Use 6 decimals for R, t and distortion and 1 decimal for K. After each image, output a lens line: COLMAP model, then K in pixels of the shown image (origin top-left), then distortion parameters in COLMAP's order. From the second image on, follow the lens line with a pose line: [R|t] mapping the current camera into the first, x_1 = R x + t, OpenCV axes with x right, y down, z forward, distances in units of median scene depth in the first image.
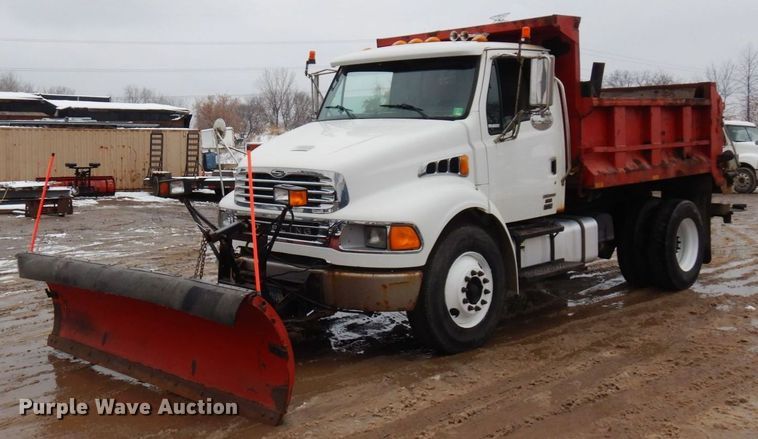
lens RADIAL K [[862.2, 0, 349.2], [0, 862.2, 197.2], [0, 0, 1]] dist [-0.000811, 0.000000]
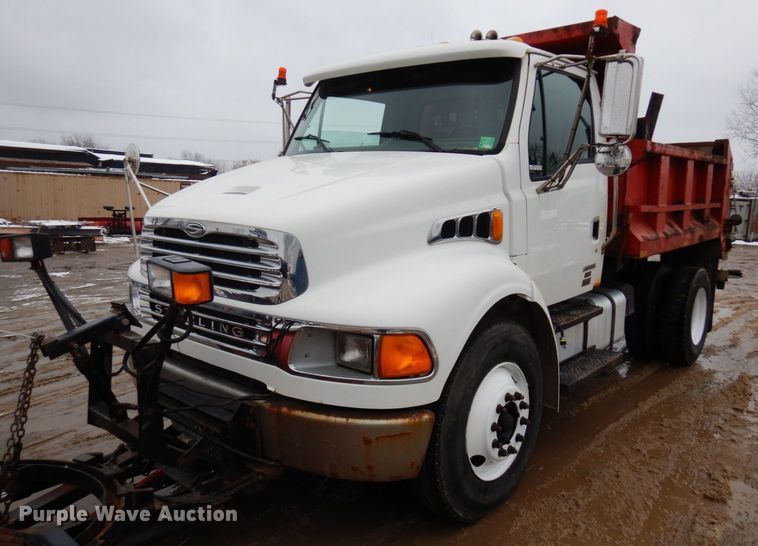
lens RADIAL K [[580.5, 0, 407.0], [0, 580.5, 287.7], [0, 0, 1]] dist [-0.005772, 0.001818]
pose [[0.994427, 0.020221, 0.103473, 0.020901], [-0.029043, 0.996002, 0.084476, -0.022986], [-0.101351, -0.087010, 0.991038, 0.515079]]
